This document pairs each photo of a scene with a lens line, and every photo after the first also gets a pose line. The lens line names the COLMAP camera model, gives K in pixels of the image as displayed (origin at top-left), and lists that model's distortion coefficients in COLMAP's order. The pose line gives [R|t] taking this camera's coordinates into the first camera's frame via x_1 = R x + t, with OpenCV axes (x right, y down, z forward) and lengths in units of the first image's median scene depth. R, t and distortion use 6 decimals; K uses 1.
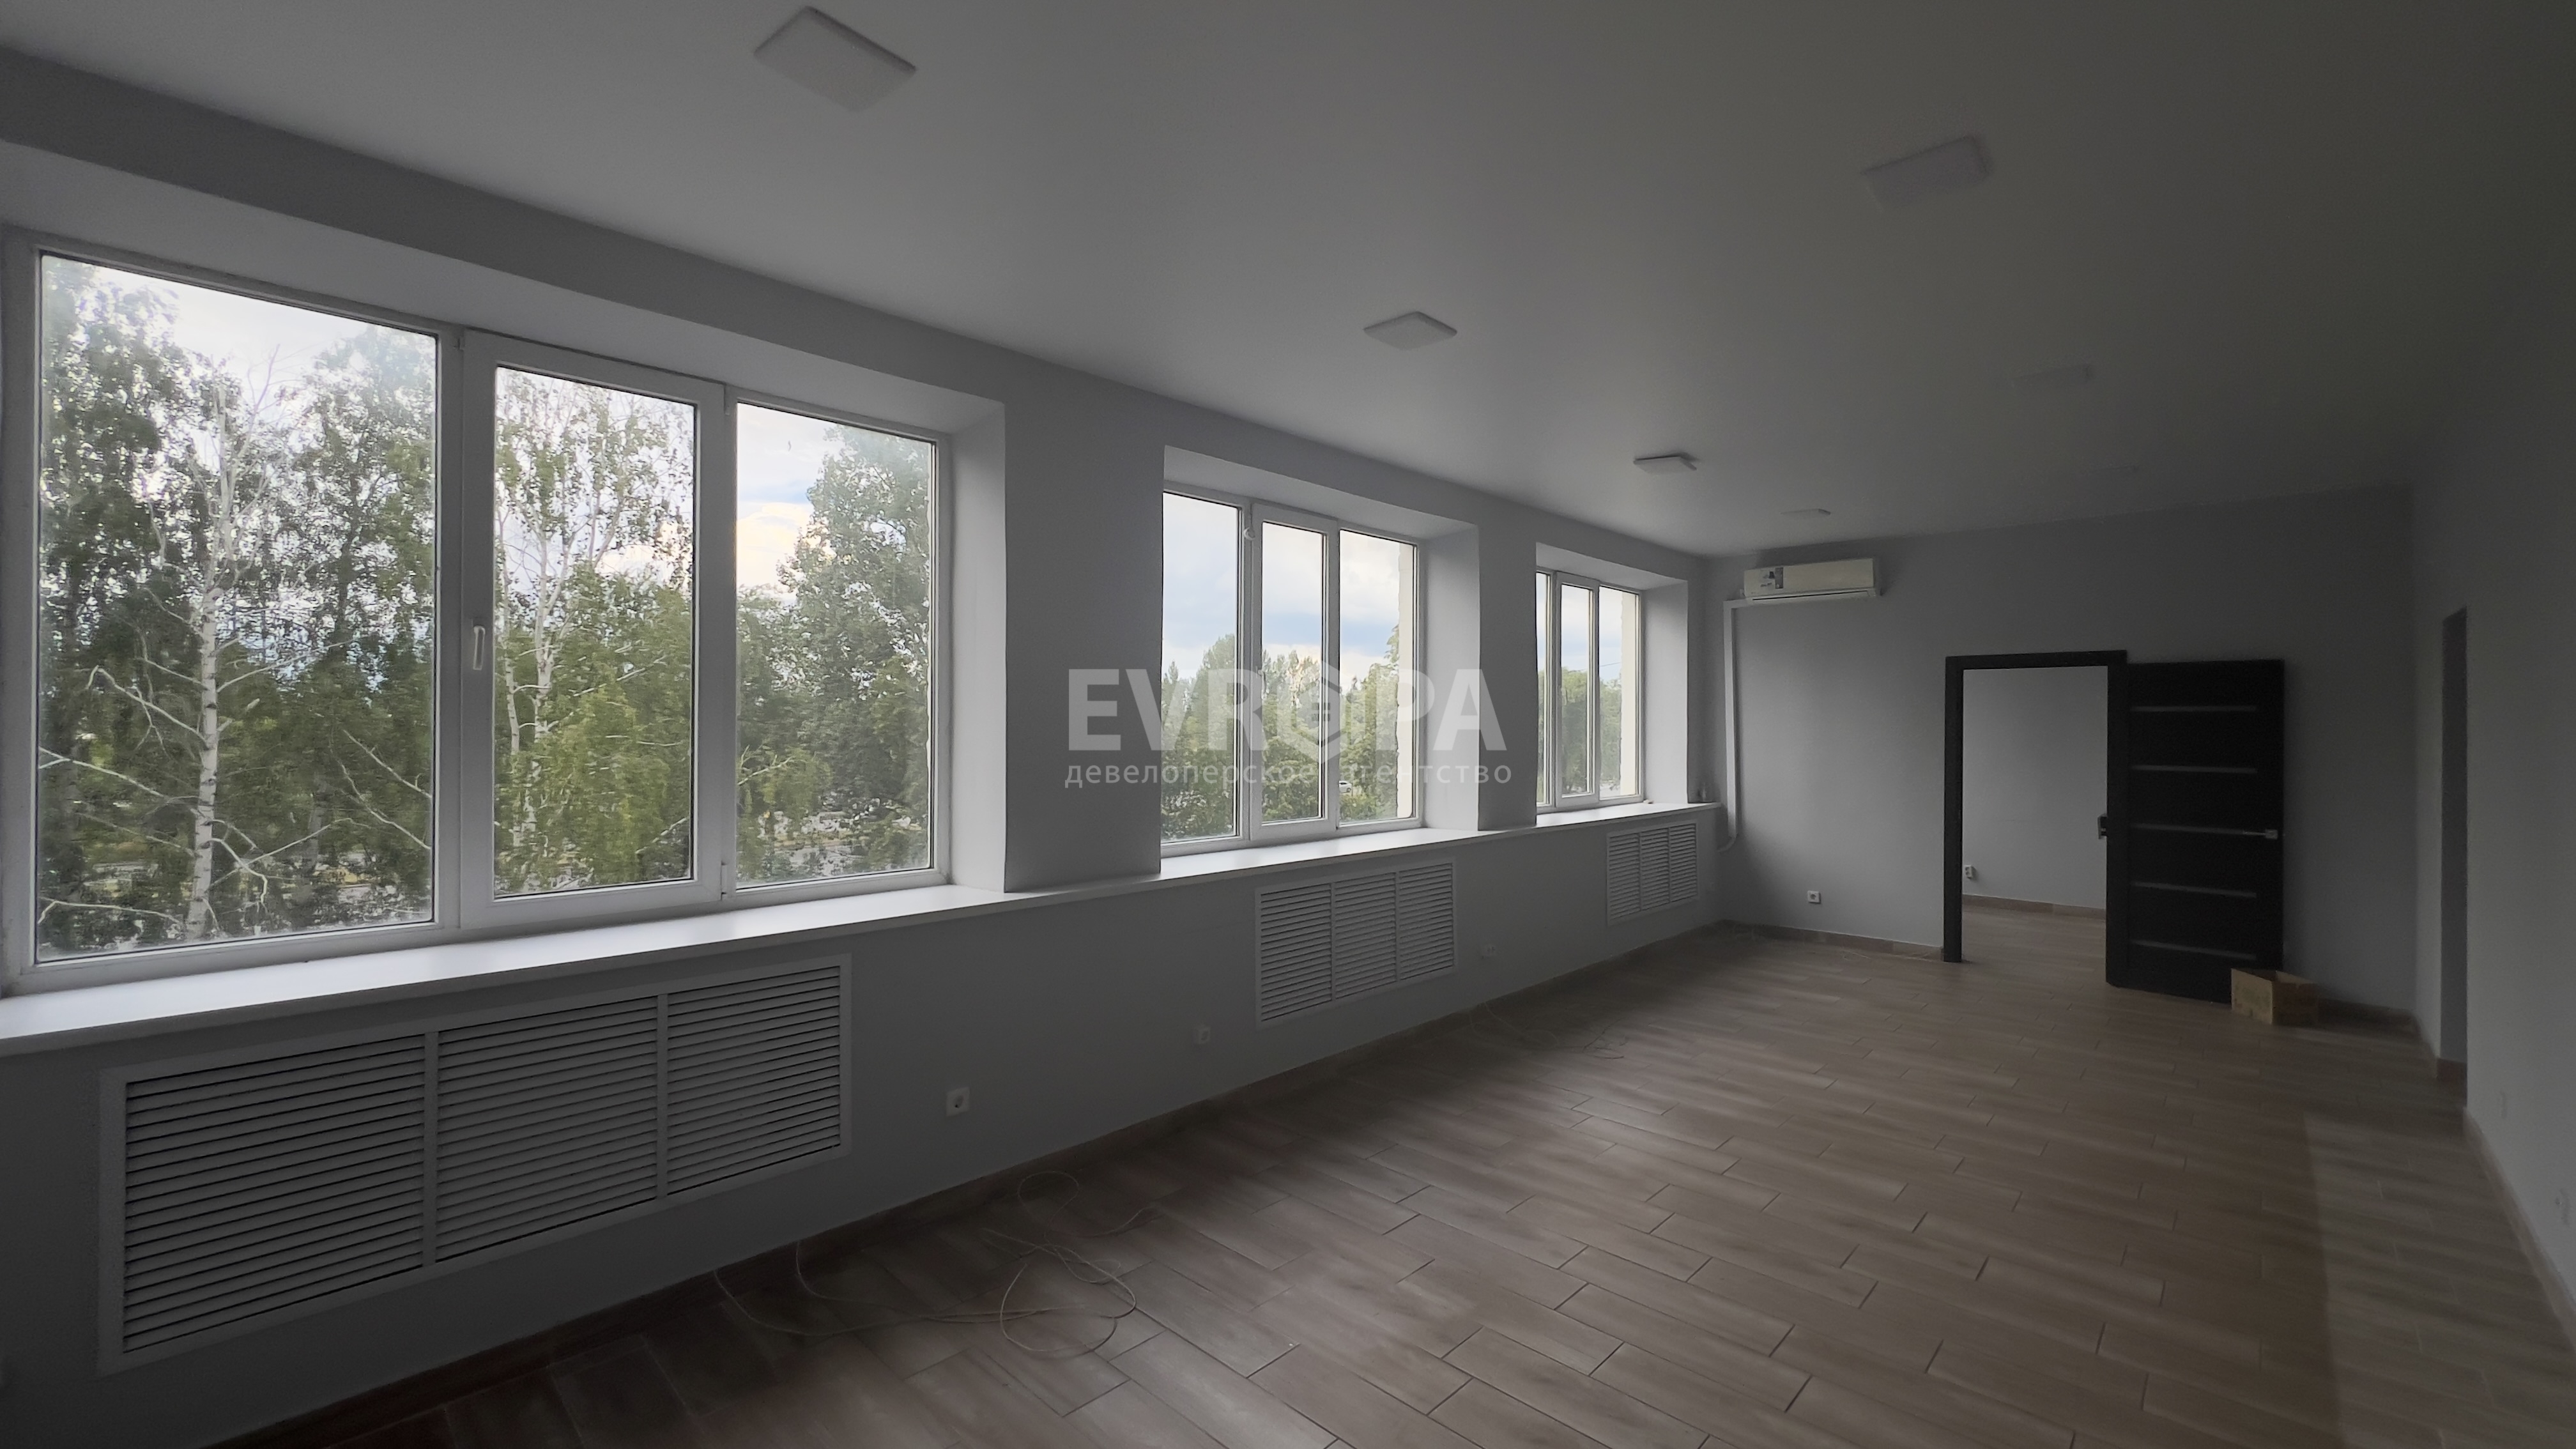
lens RADIAL K [[1043.4, 0, 1288.0], [0, 1043.4, 724.5], [0, 0, 1]] dist [-0.011864, -0.000099]
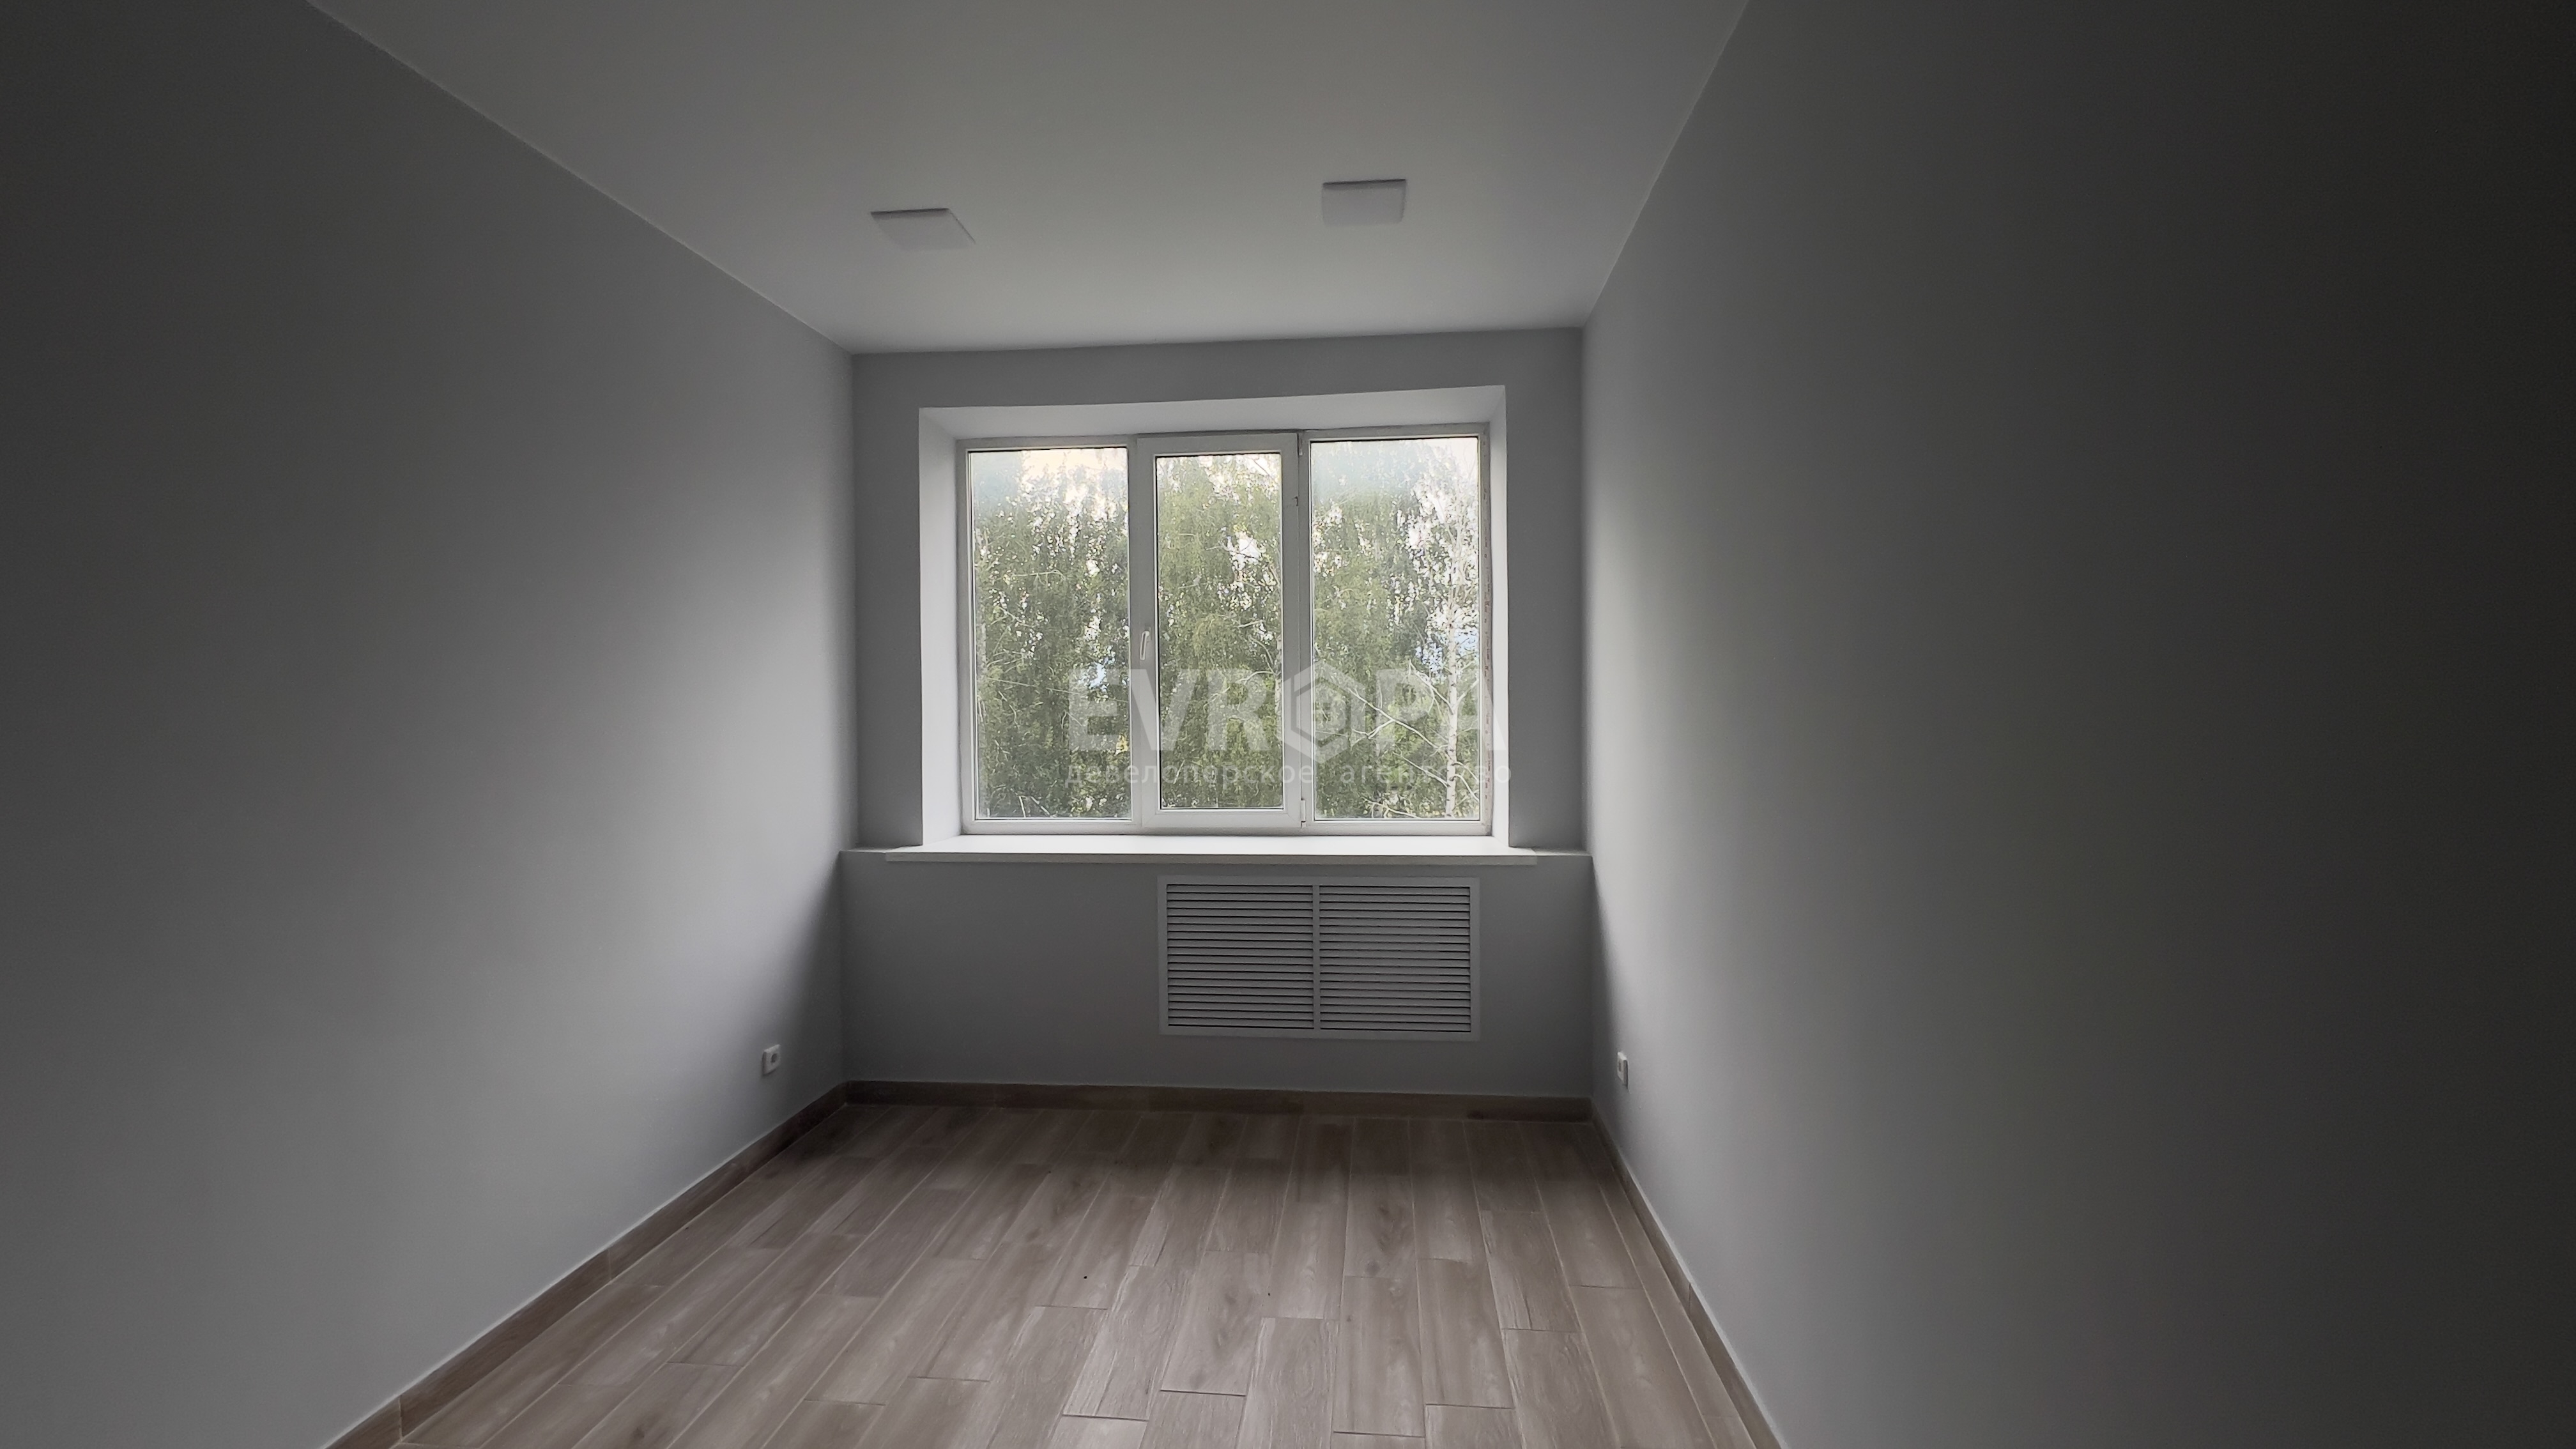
lens RADIAL K [[847.3, 0, 1294.1], [0, 847.3, 755.9], [0, 0, 1]] dist [-0.000189, -0.000011]
pose [[0.616572, 0.046383, -0.785931, 0.556835], [0.016477, 0.997284, 0.071783, 0.001554], [0.787126, -0.057209, 0.614133, 0.592256]]
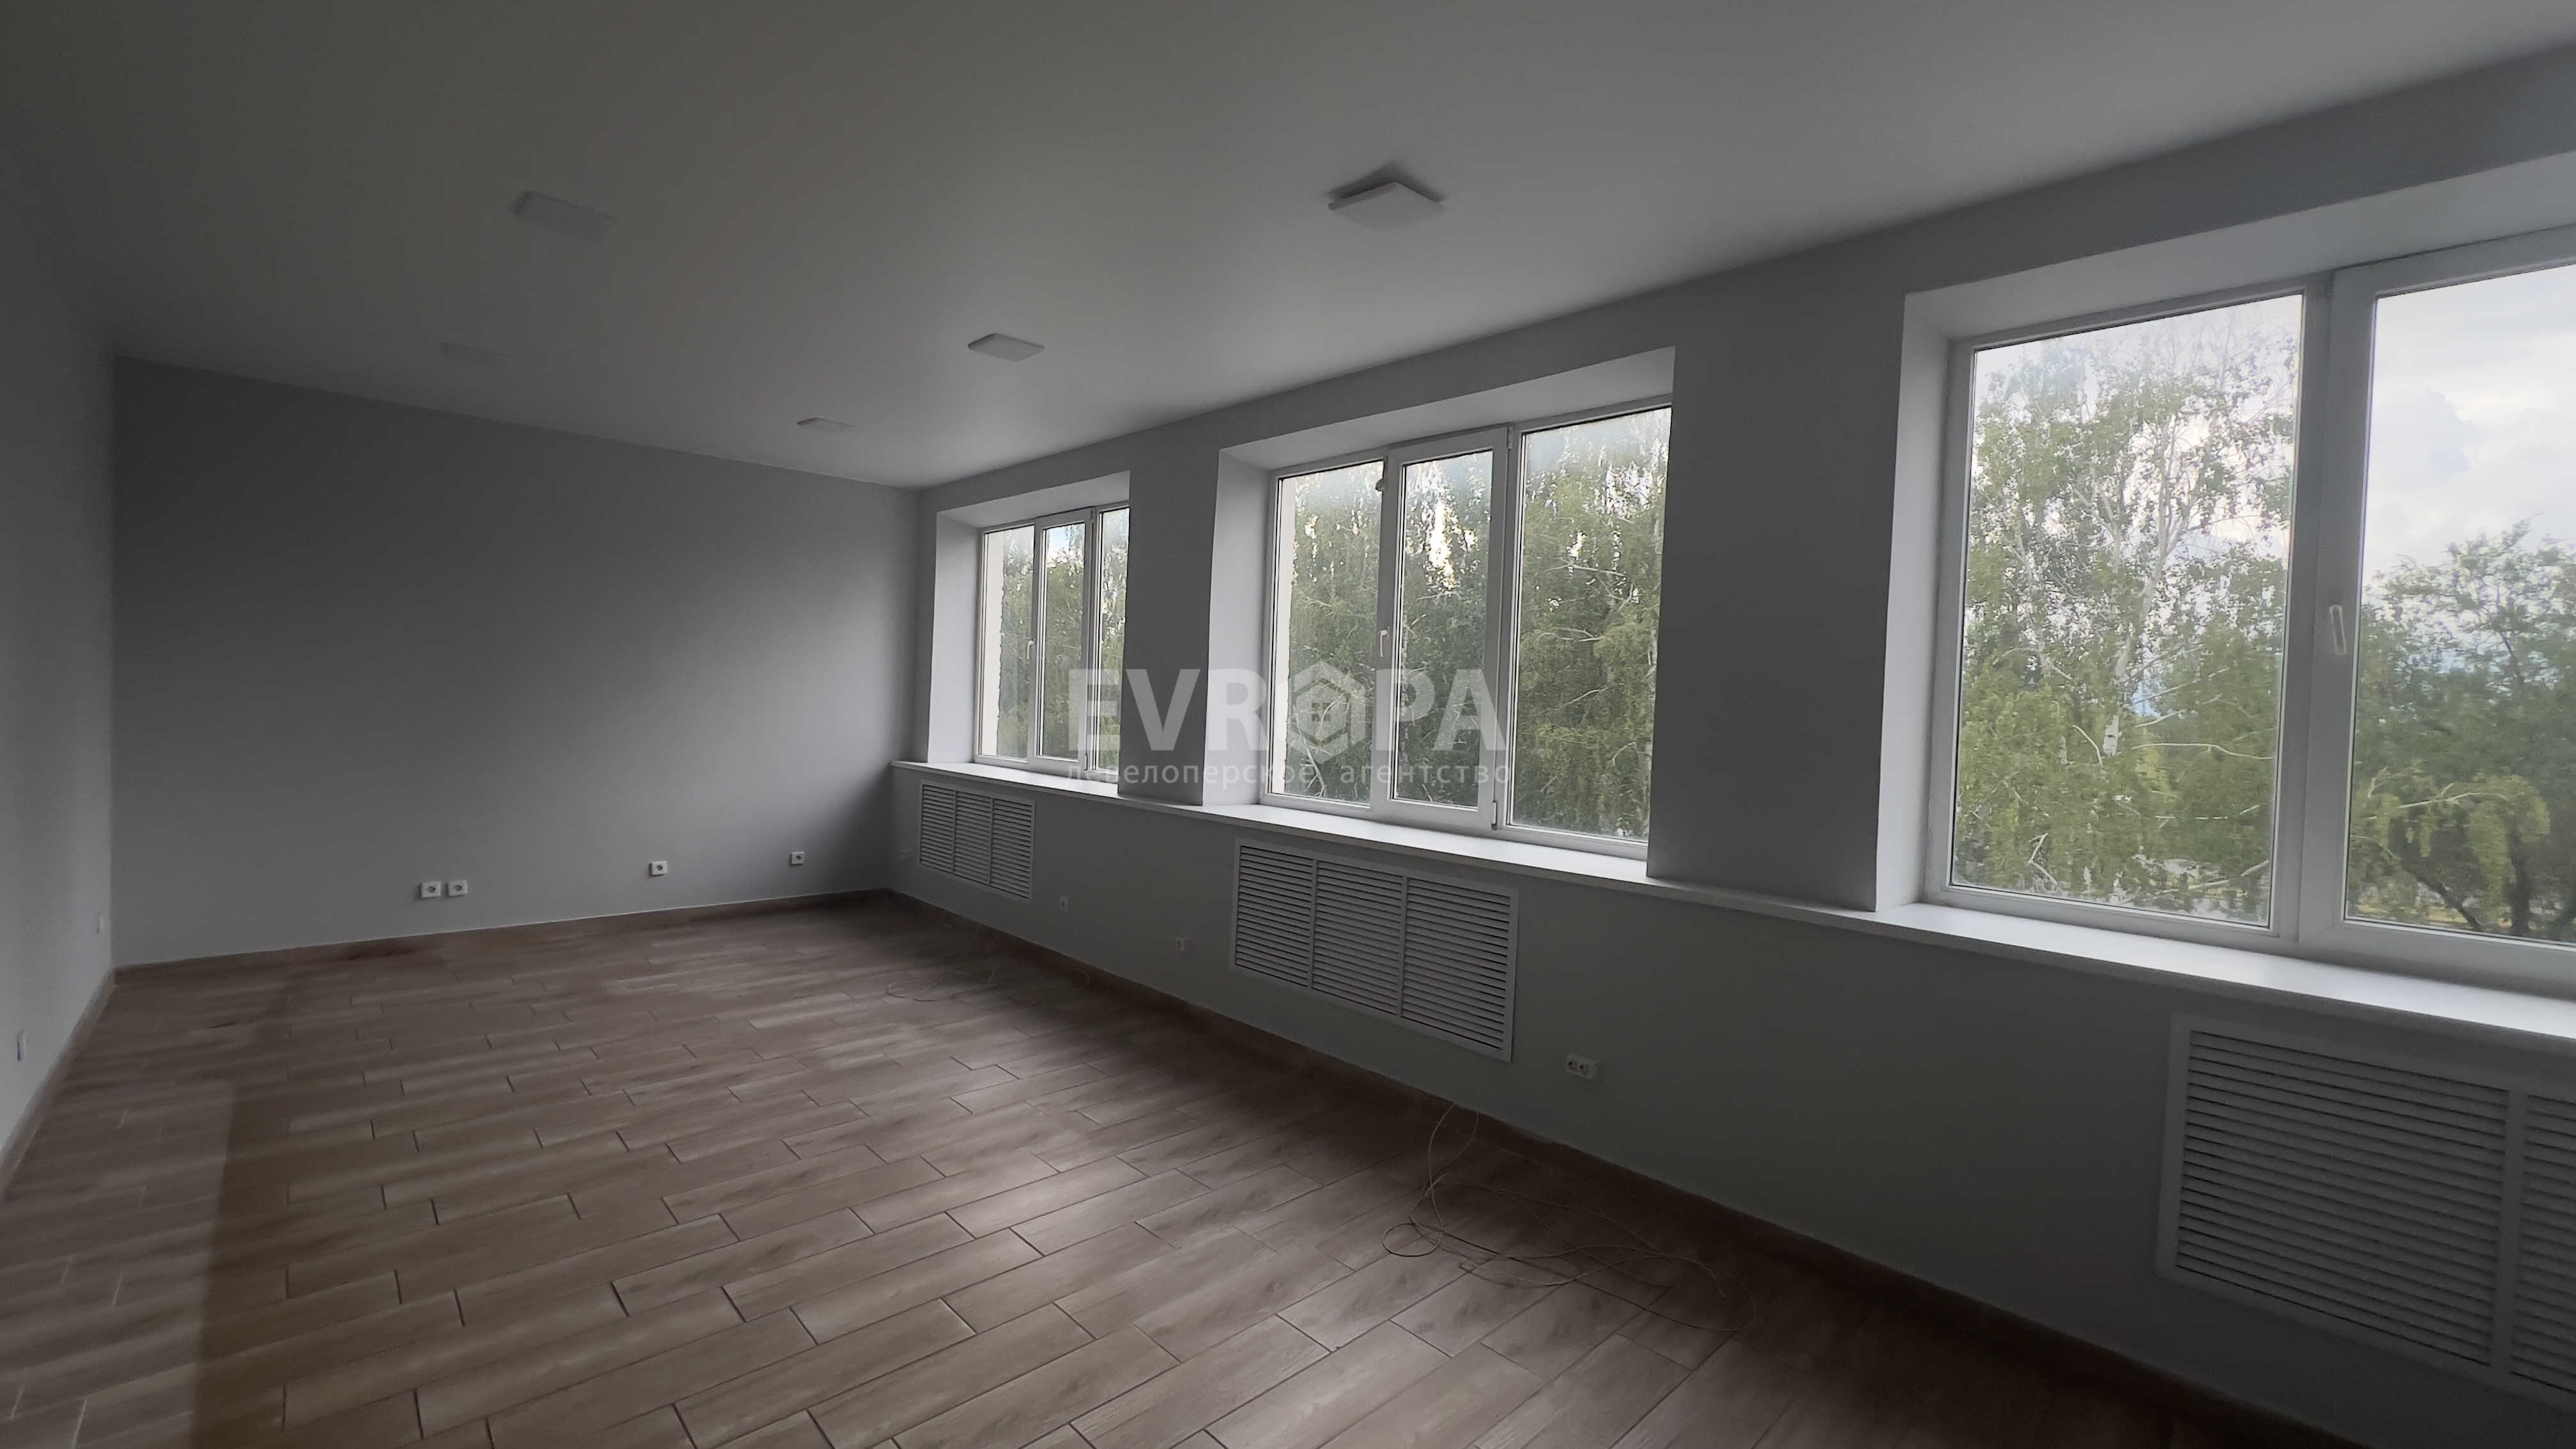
lens RADIAL K [[1043.4, 0, 1288.0], [0, 1043.4, 724.5], [0, 0, 1]] dist [-0.011864, -0.000099]
pose [[-0.056256, 0.029318, -0.997986, 0.829257], [-0.023714, 0.999248, 0.030692, 0.004259], [0.998135, 0.025393, -0.055519, 0.888382]]
